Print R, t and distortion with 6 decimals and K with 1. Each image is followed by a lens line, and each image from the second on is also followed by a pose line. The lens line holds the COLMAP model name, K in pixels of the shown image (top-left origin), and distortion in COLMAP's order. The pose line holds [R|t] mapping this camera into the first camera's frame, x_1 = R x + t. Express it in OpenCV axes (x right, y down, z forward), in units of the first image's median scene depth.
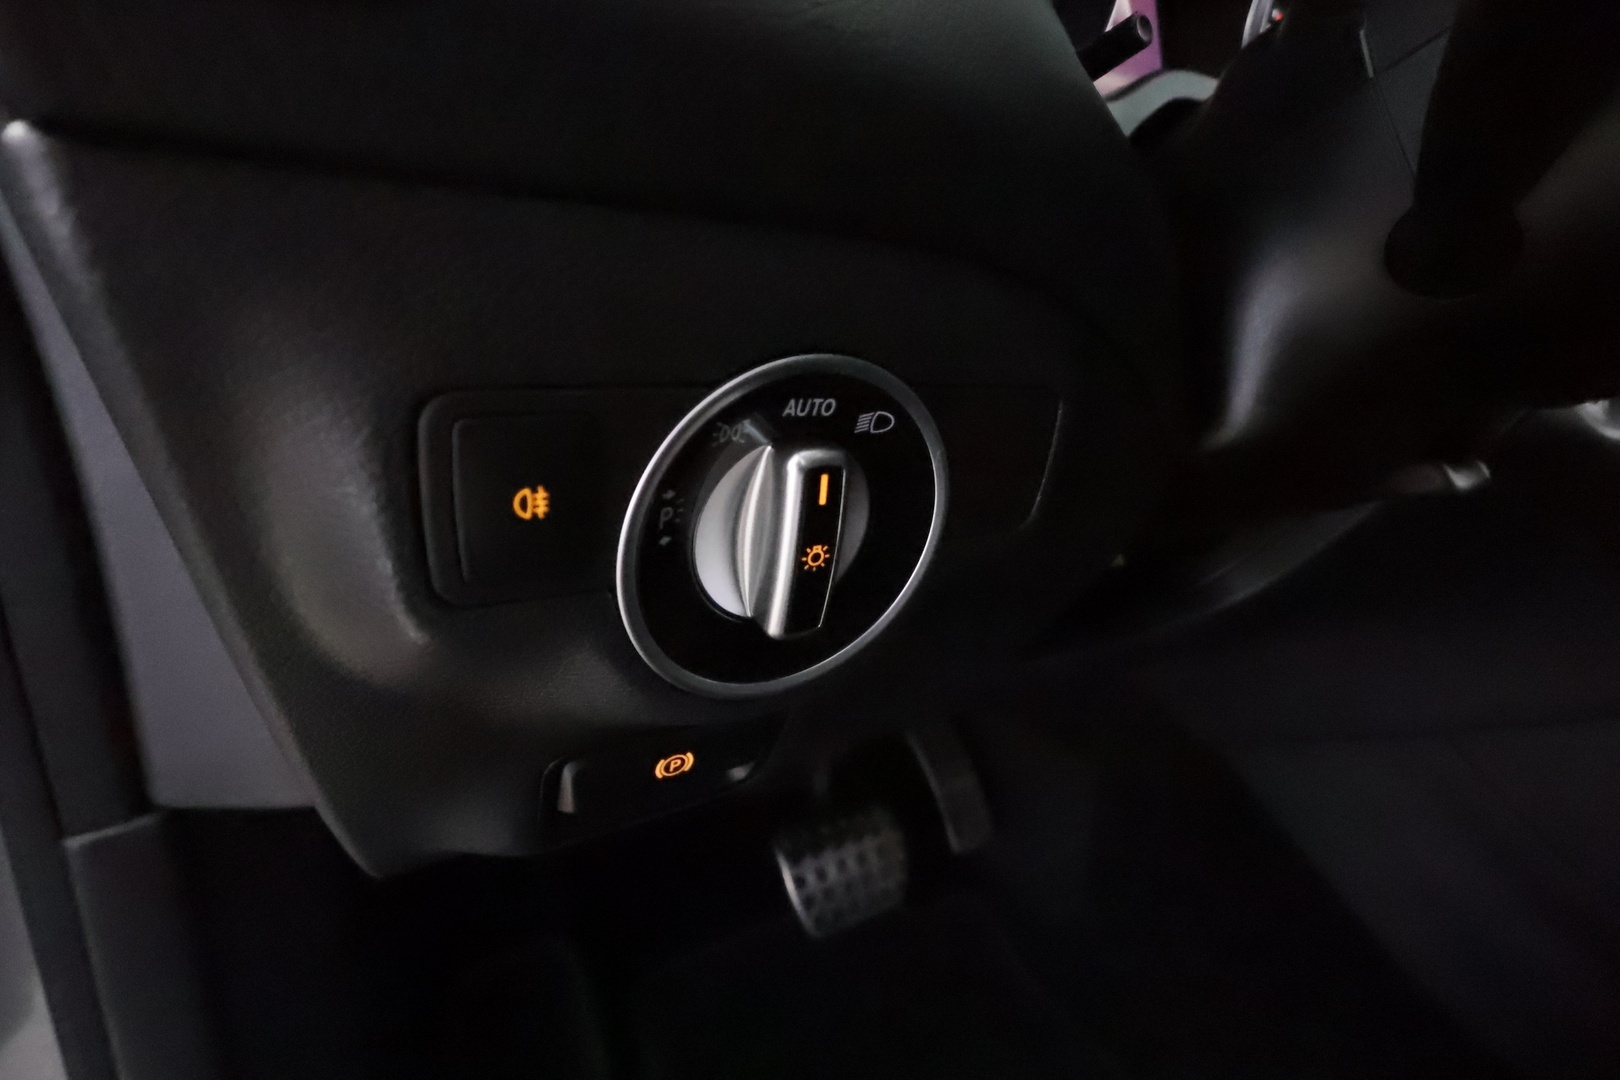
lens RADIAL K [[748.5, 0, 803.5], [0, 748.5, 541.2], [0, 0, 1]] dist [0.001671, 0.000541]
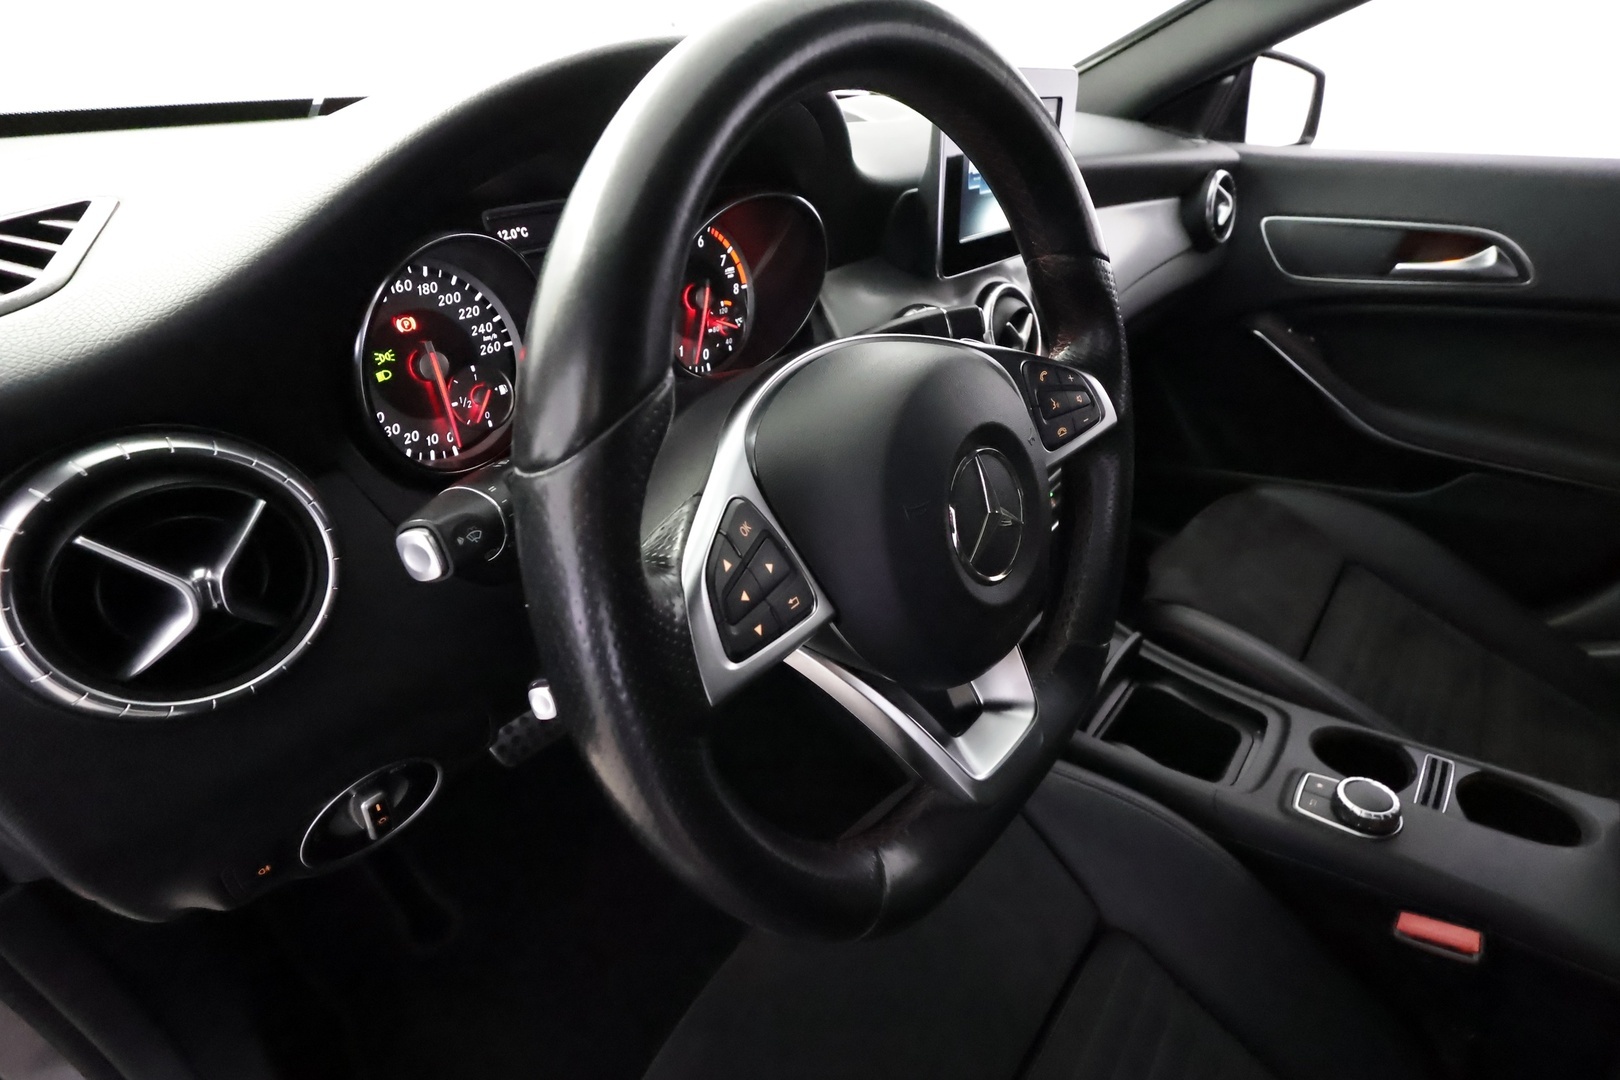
lens RADIAL K [[748.5, 0, 803.5], [0, 748.5, 541.2], [0, 0, 1]] dist [0.001671, 0.000541]
pose [[0.949612, -0.123930, 0.287887, 0.192923], [0.004381, 0.923667, 0.383171, -0.464481], [-0.313398, -0.362603, 0.877668, -0.360550]]
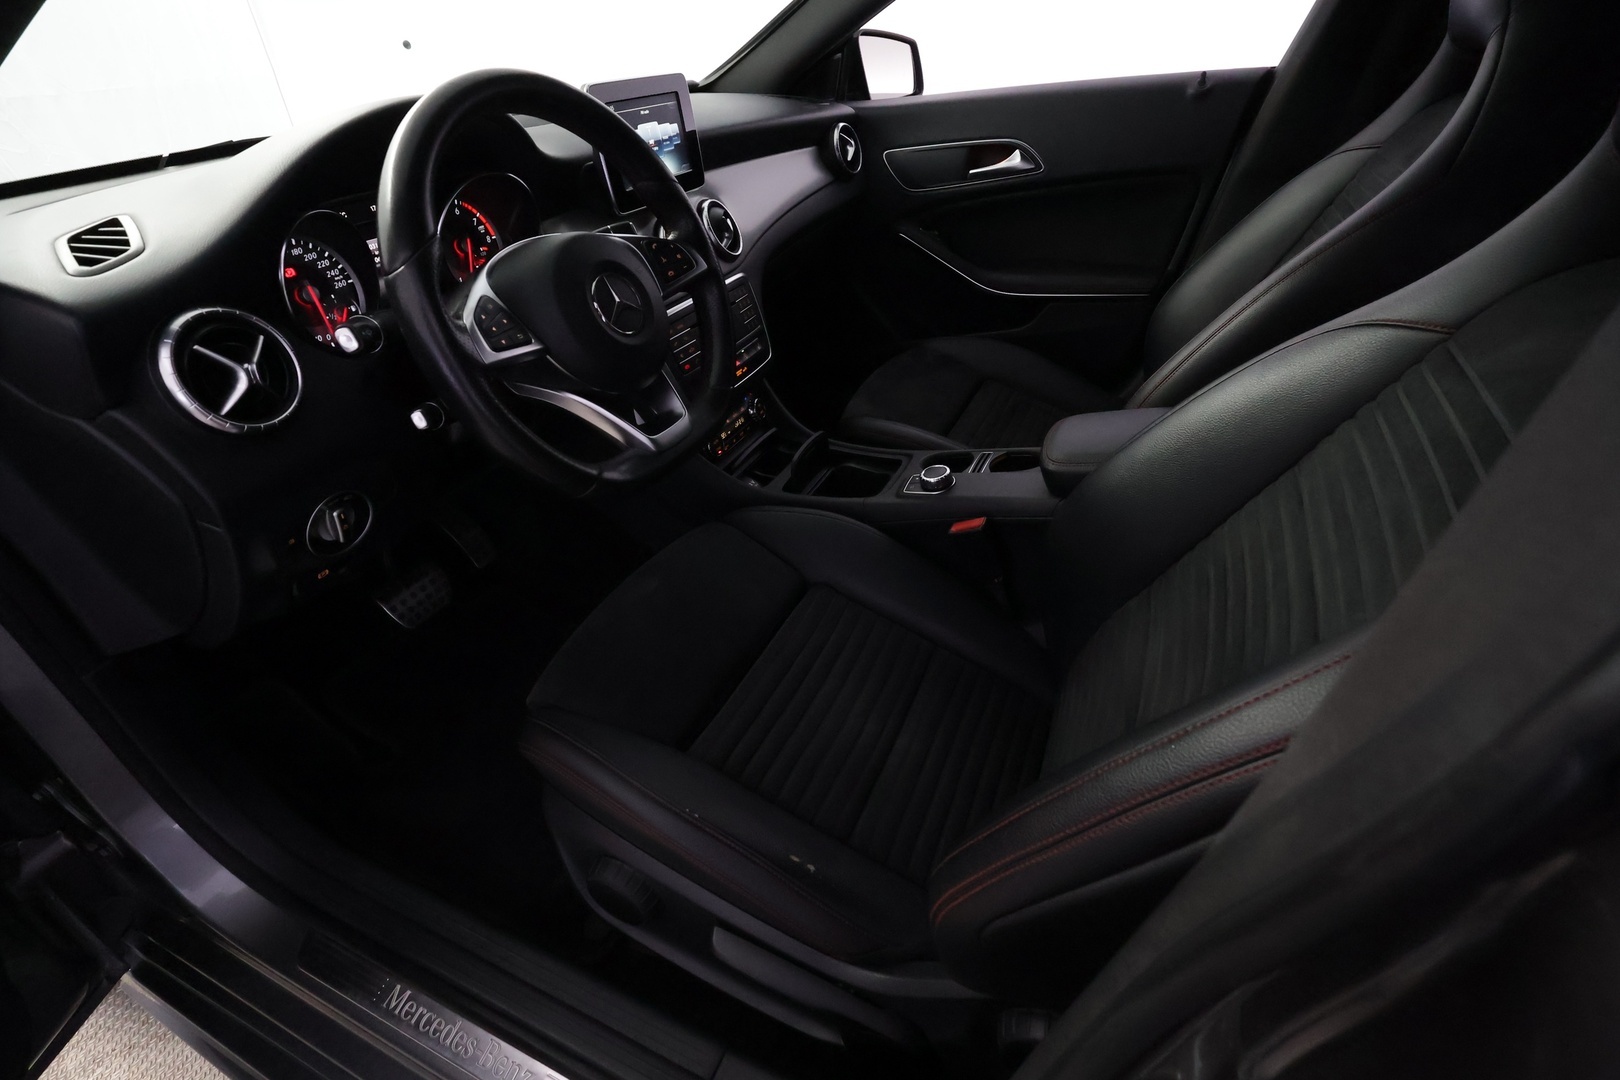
lens RADIAL K [[769.9, 0, 811.9], [0, 769.9, 546.1], [0, 0, 1]] dist [0.000629, 0.000771]
pose [[0.833595, -0.329729, 0.443168, 0.070830], [0.142300, 0.903404, 0.404490, -0.366801], [-0.533732, -0.274118, 0.799993, -1.183700]]
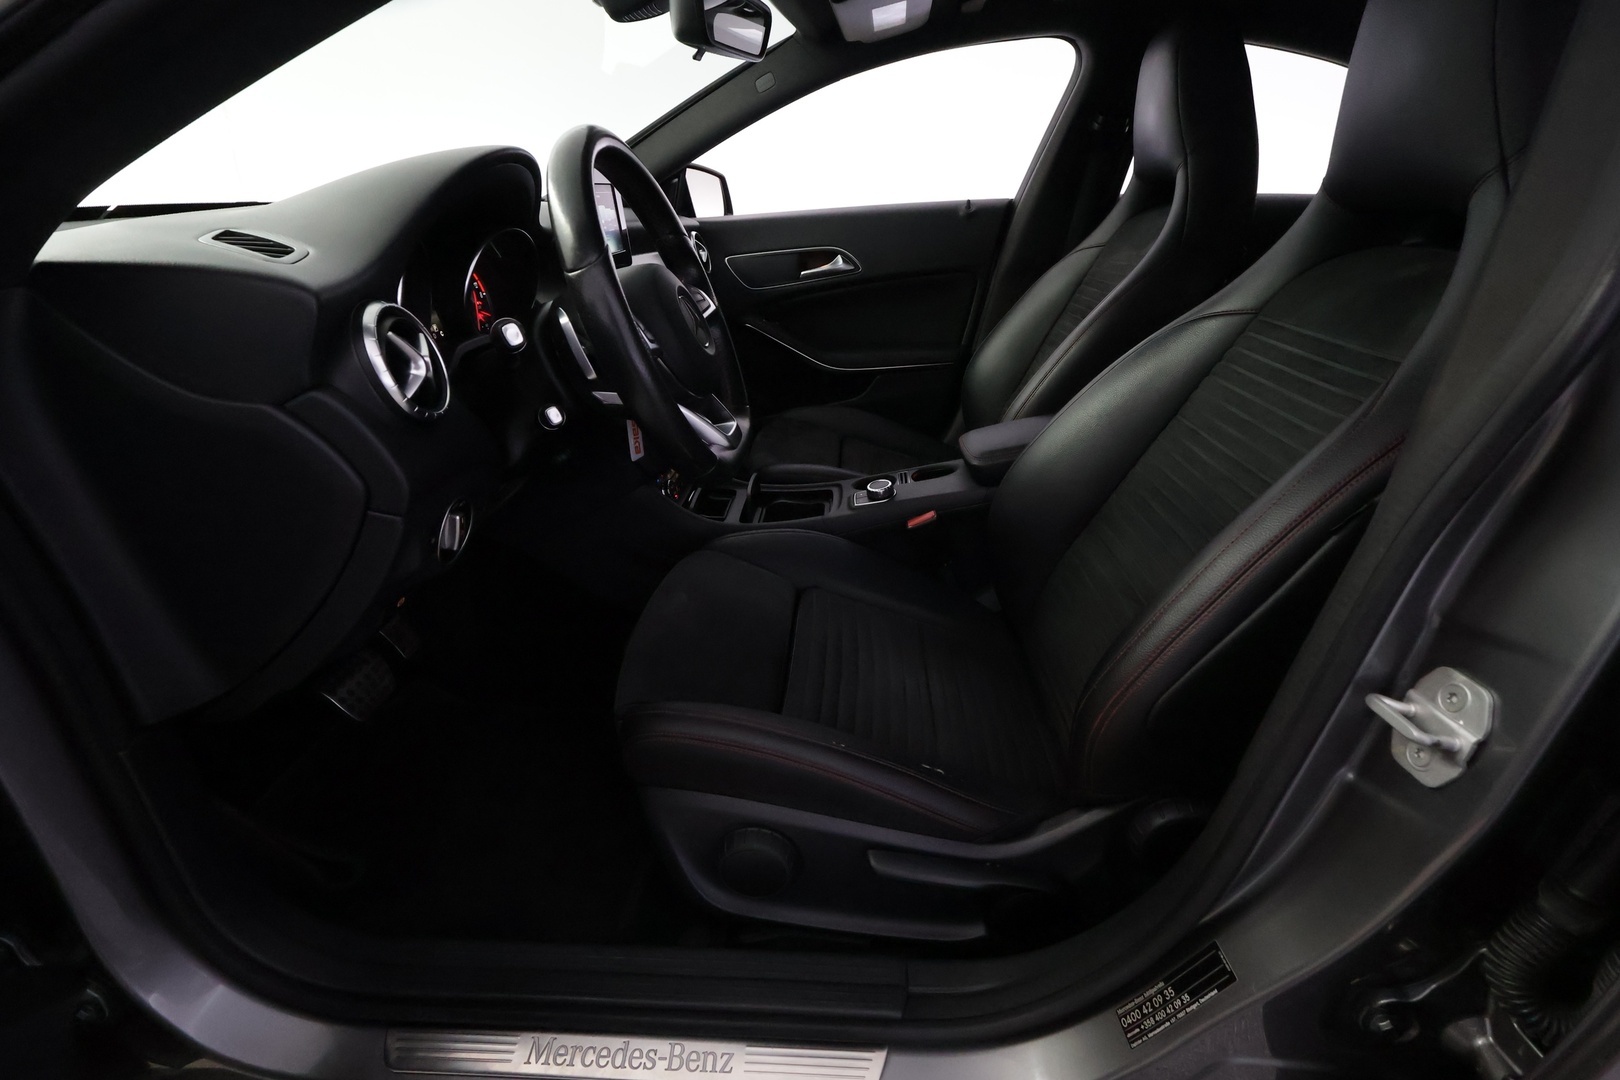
lens RADIAL K [[769.9, 0, 811.9], [0, 769.9, 546.1], [0, 0, 1]] dist [0.000629, 0.000771]
pose [[0.566341, -0.332961, 0.753919, -0.626923], [0.158565, 0.941691, 0.296775, -0.256275], [-0.808773, -0.048531, 0.586115, -0.956469]]
